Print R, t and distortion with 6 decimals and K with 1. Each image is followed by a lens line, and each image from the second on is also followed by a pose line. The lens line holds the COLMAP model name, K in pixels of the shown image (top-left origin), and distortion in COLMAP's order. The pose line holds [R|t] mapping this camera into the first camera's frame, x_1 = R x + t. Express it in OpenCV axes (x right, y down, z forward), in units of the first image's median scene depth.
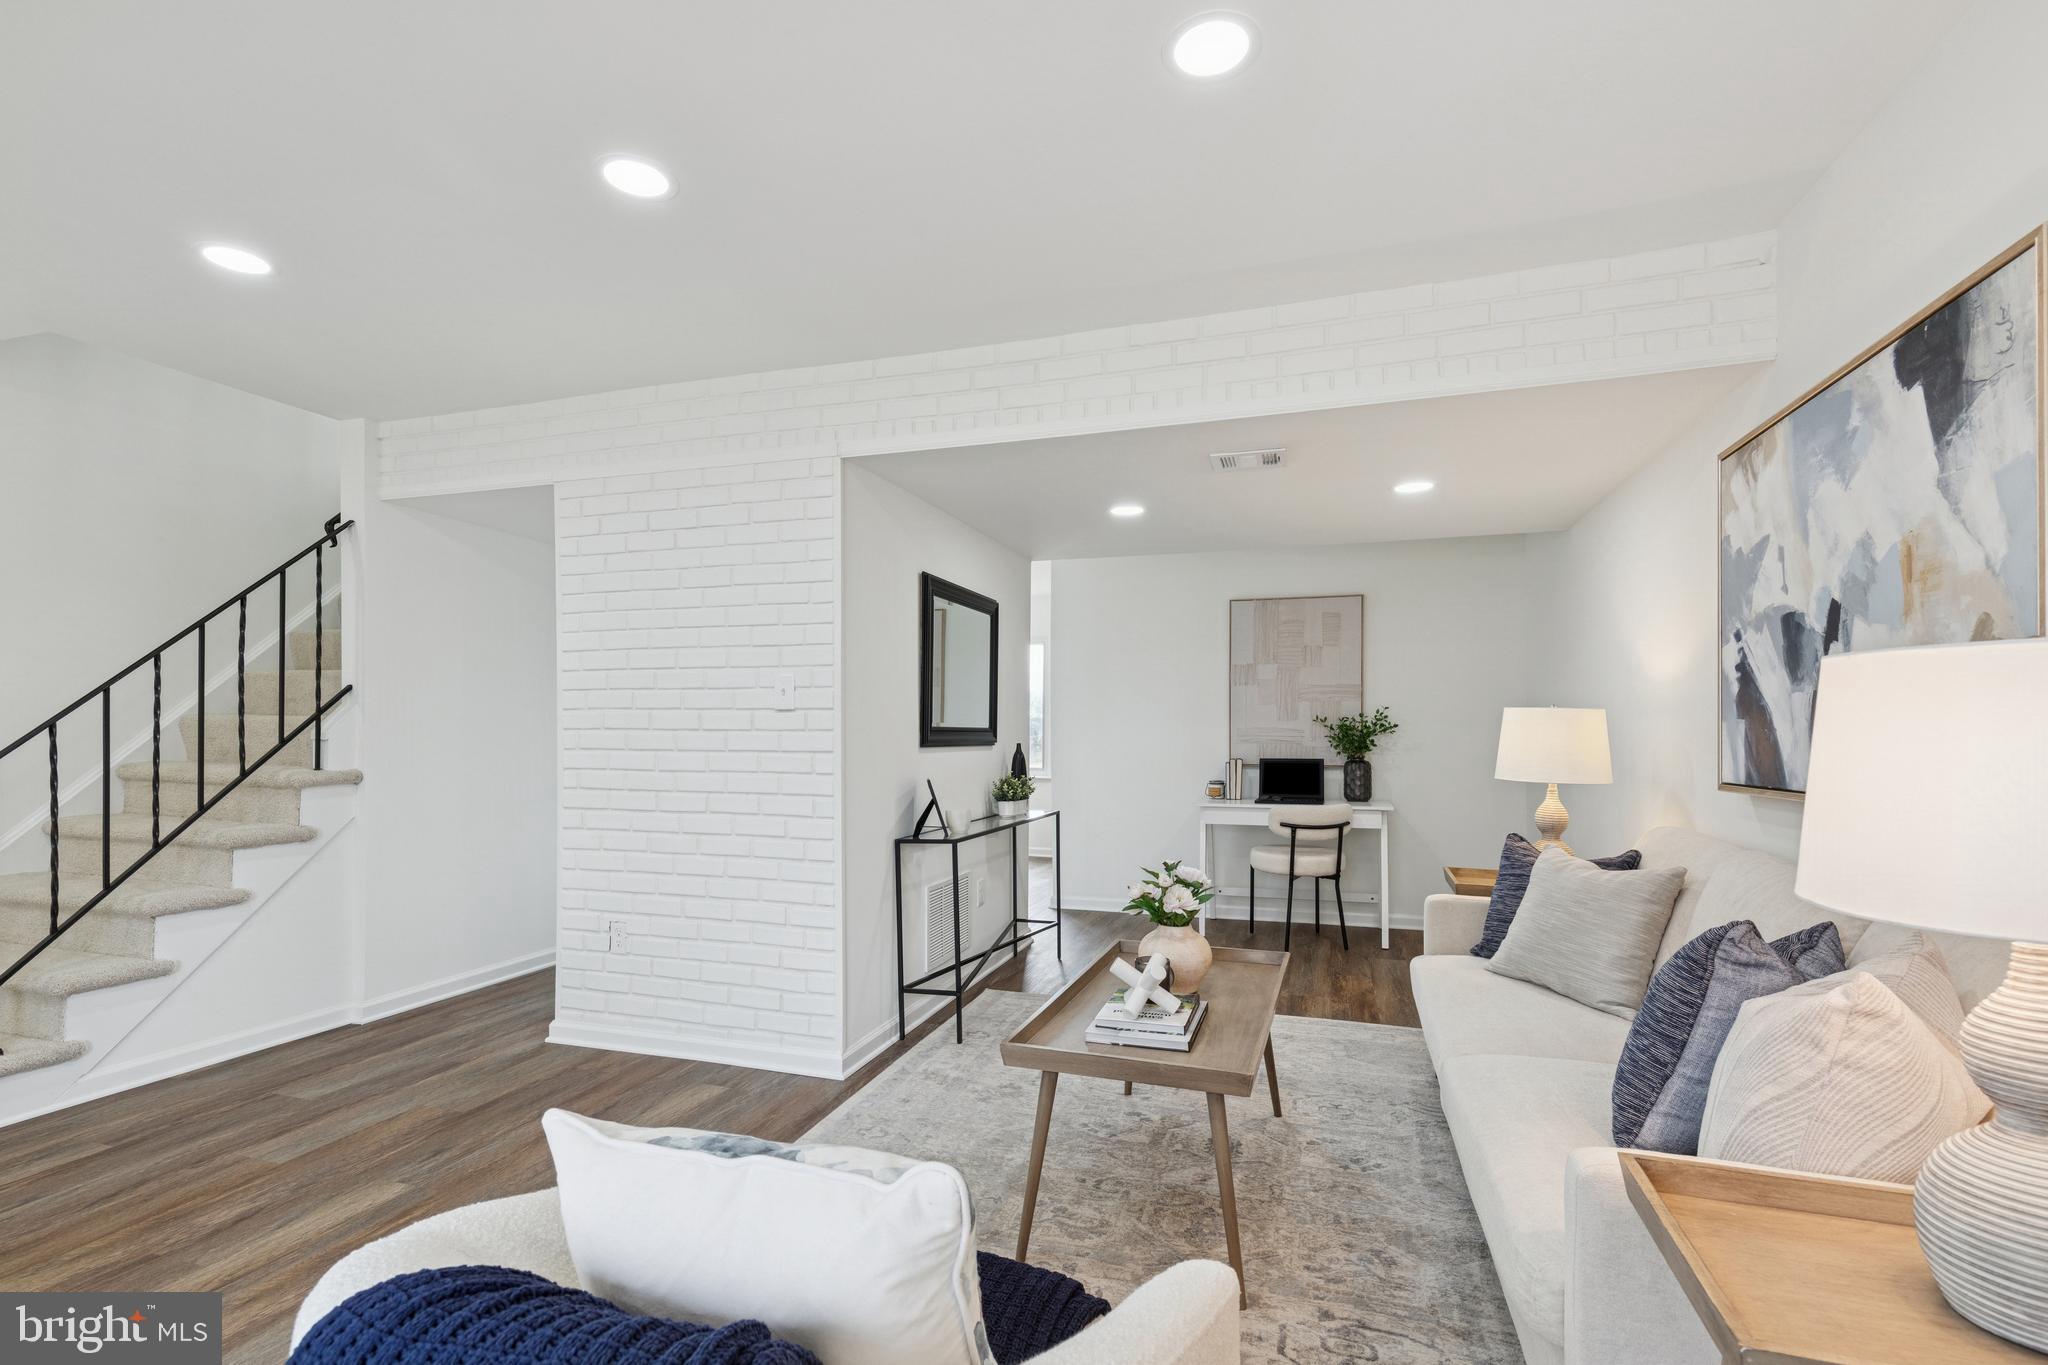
lens RADIAL K [[938.8, 0, 1000.0], [0, 938.8, 727.9], [0, 0, 1]] dist [0.011782, -0.003195]
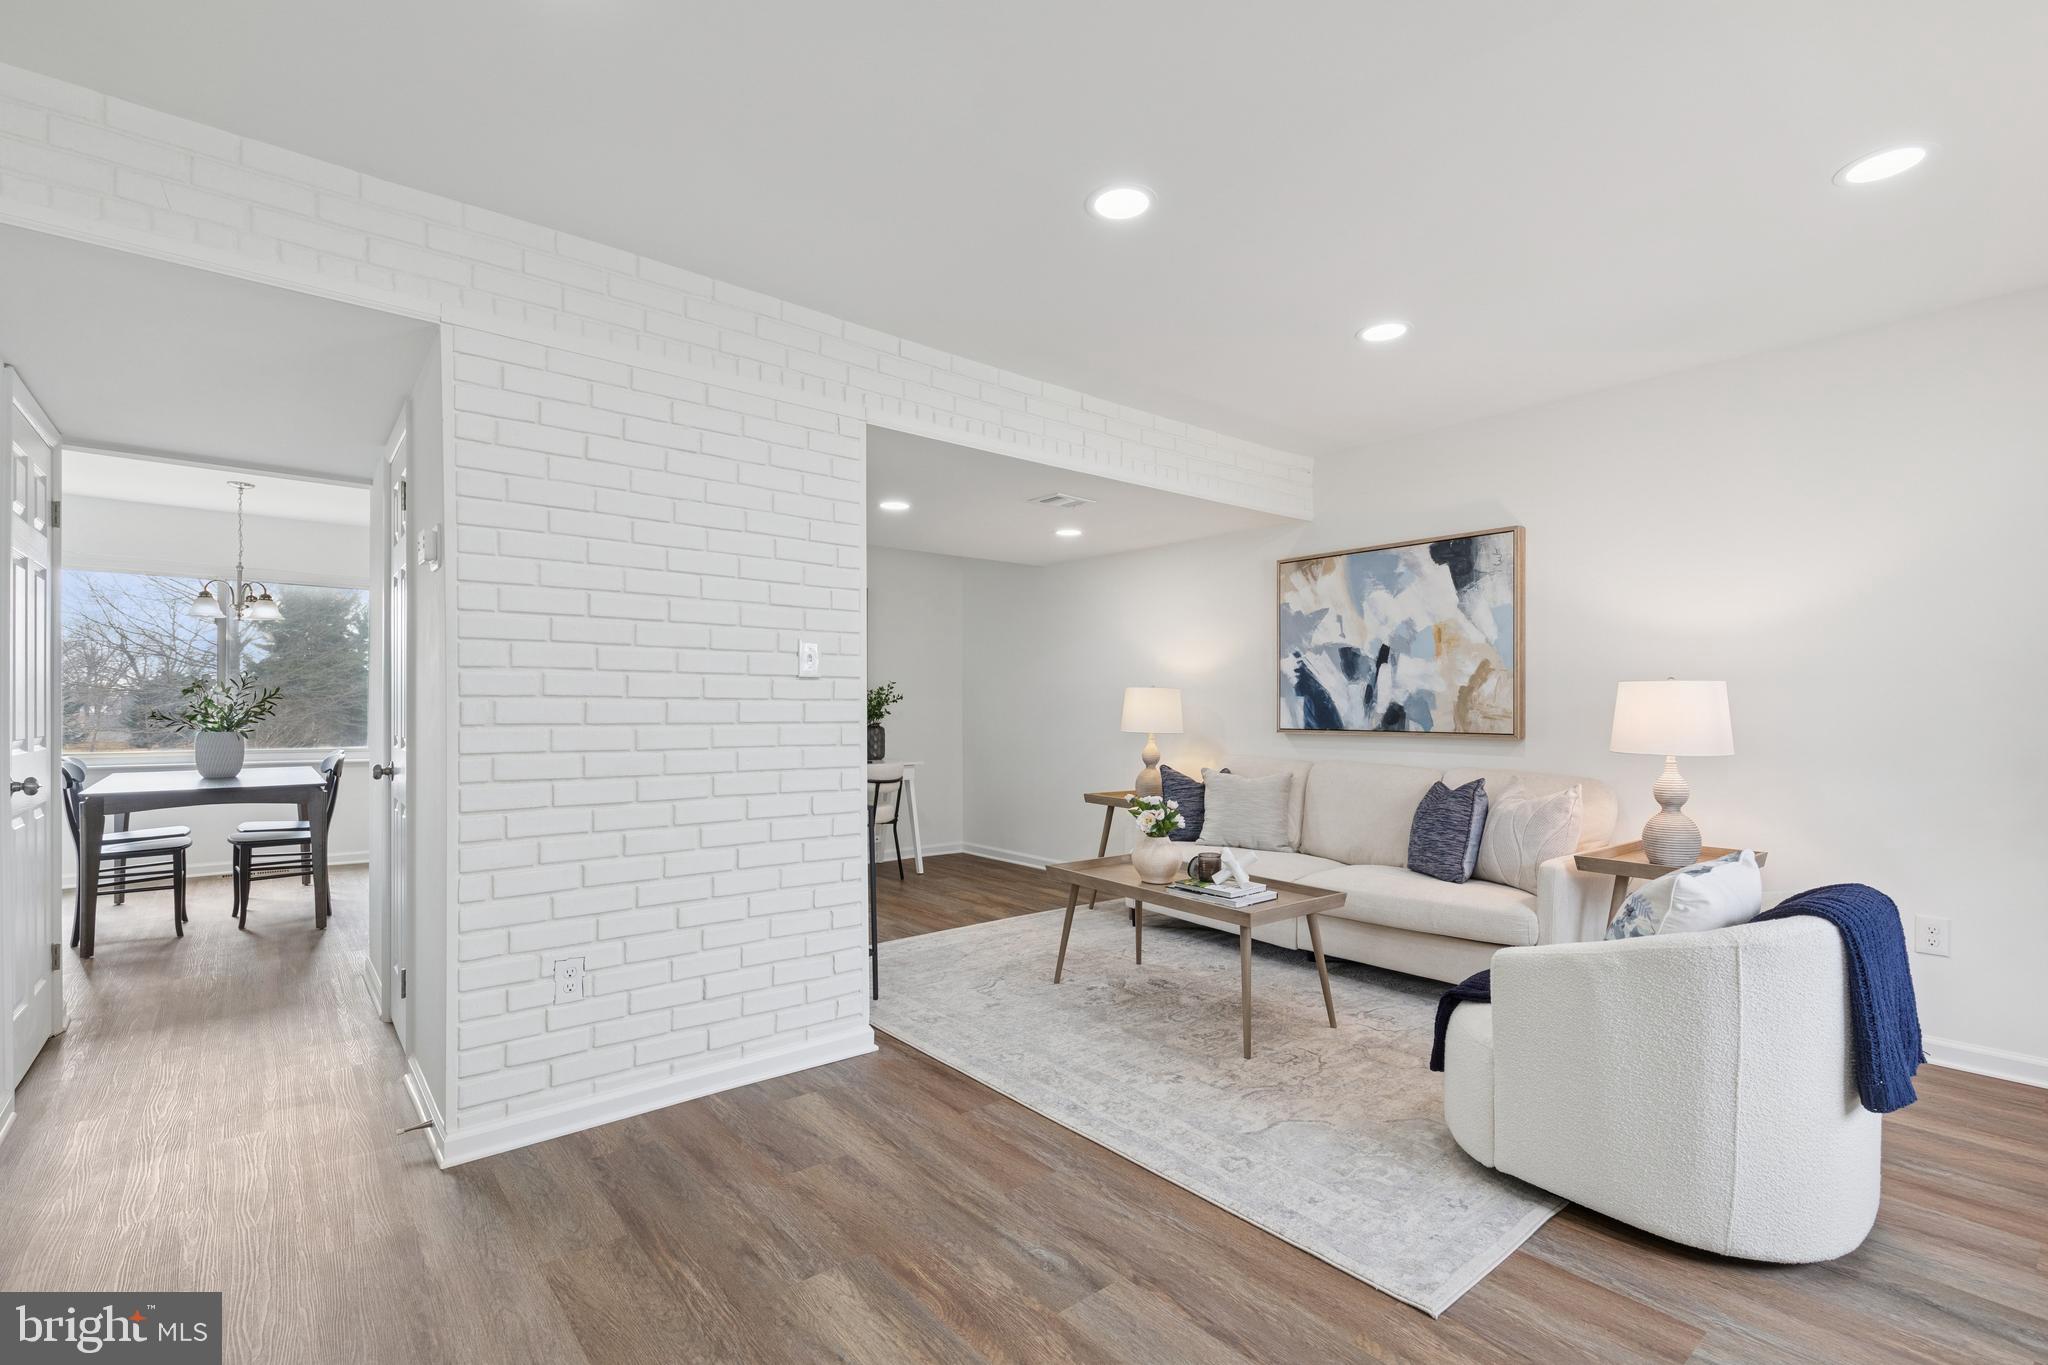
lens RADIAL K [[938.8, 0, 1025.2], [0, 938.8, 705.2], [0, 0, 1]] dist [0.011782, -0.003195]
pose [[0.523268, -0.000899, 0.852168, -0.930566], [-0.005191, 0.999978, 0.004242, 0.003048], [-0.852153, -0.006643, 0.523251, 0.342851]]
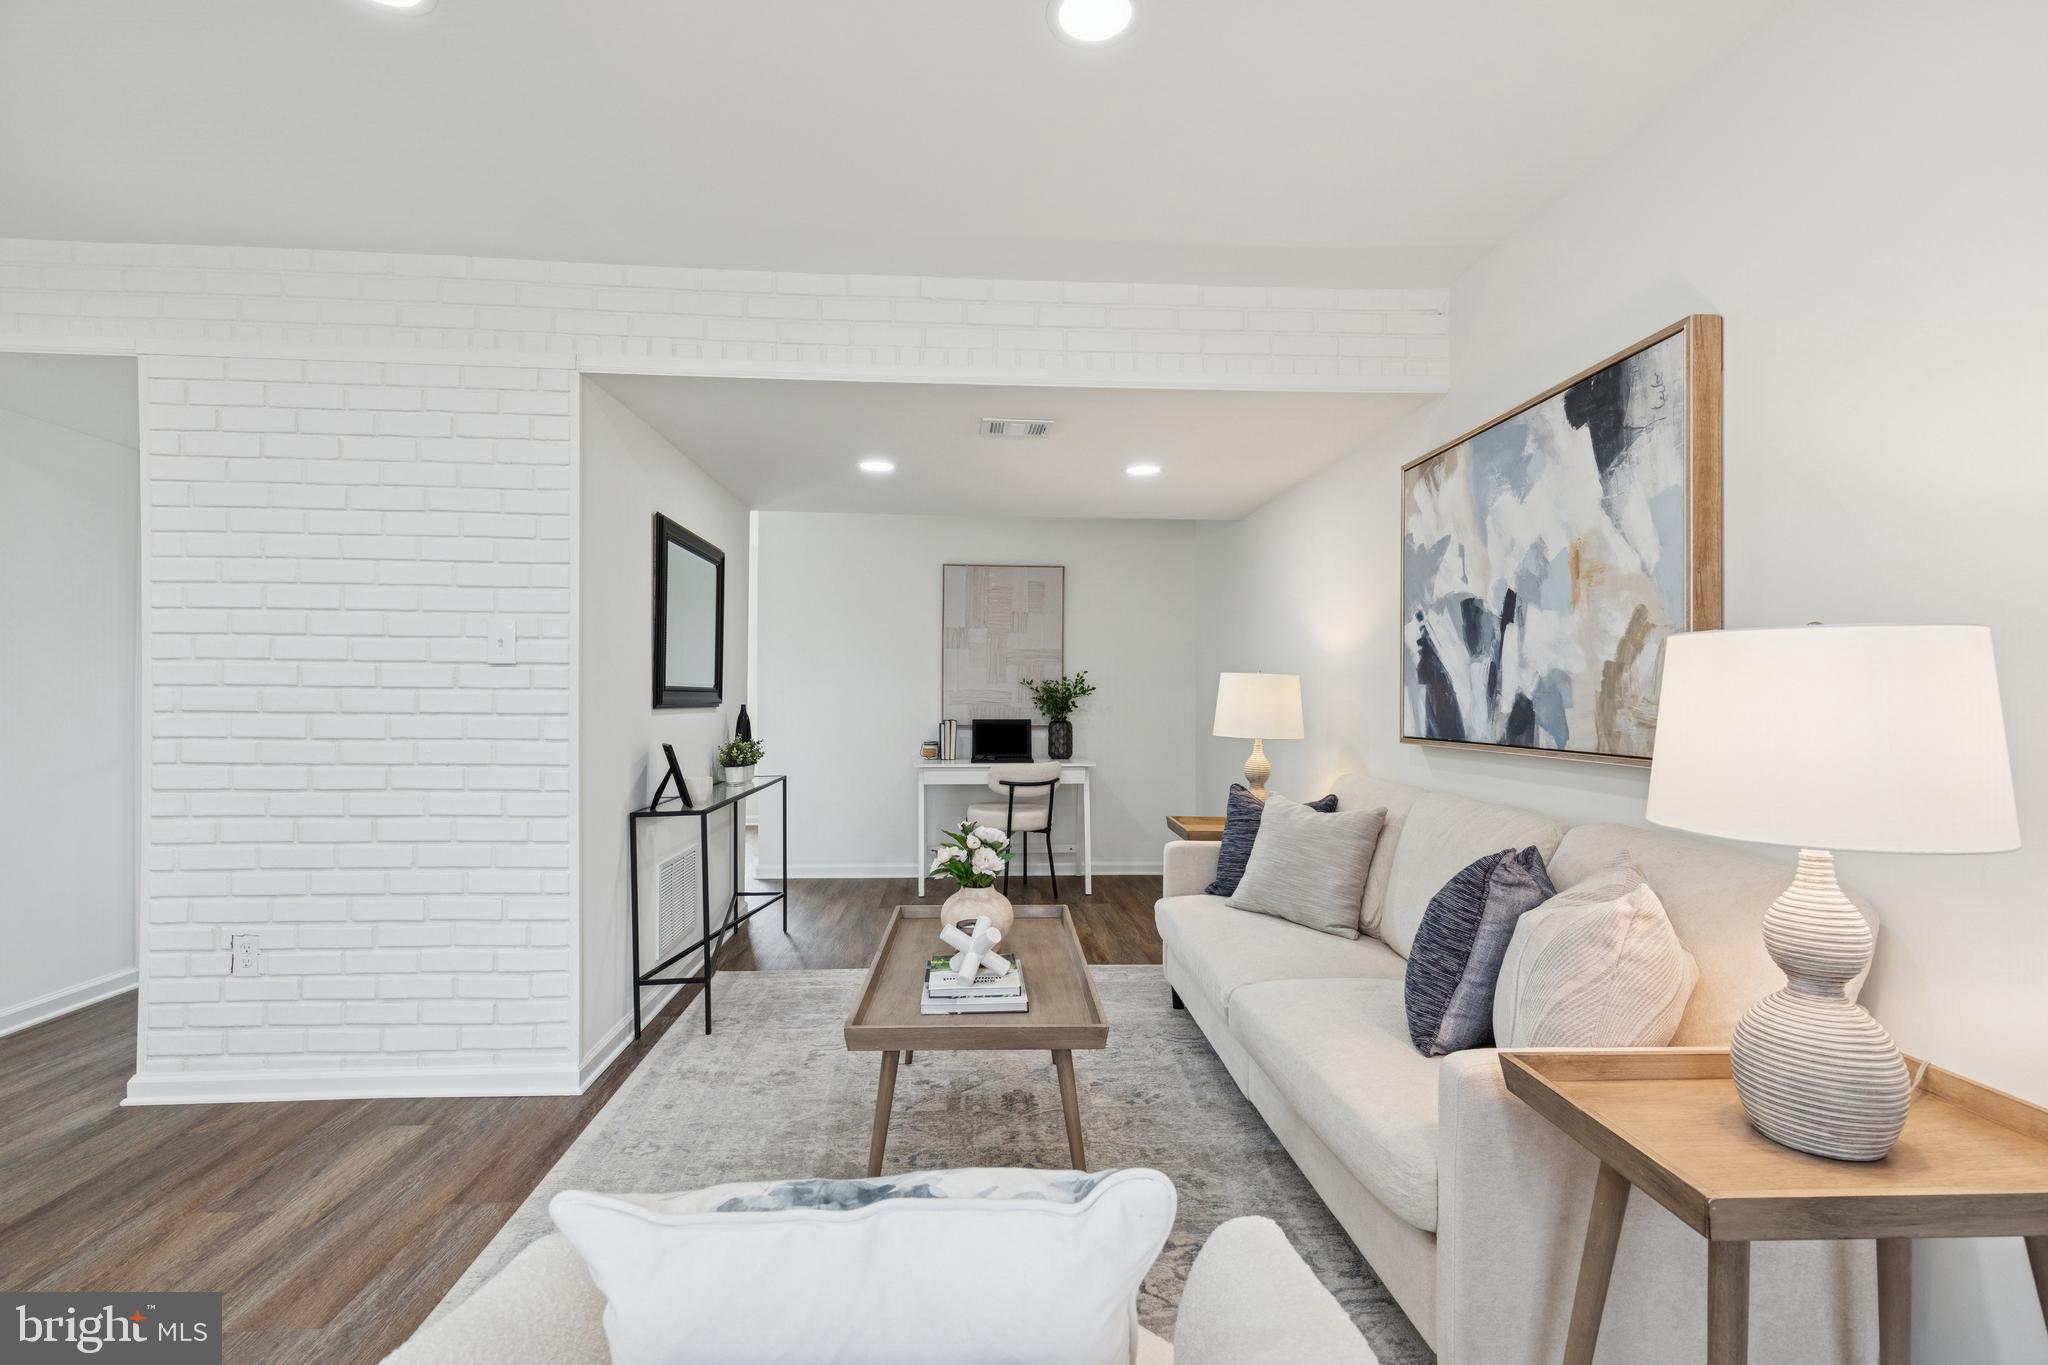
lens RADIAL K [[938.8, 0, 1005.6], [0, 938.8, 691.4], [0, 0, 1]] dist [0.011782, -0.003195]
pose [[0.928066, 0.005597, 0.372373, -0.128687], [-0.006231, 0.999980, 0.000498, 0.001990], [-0.372363, -0.002783, 0.928083, 0.053613]]
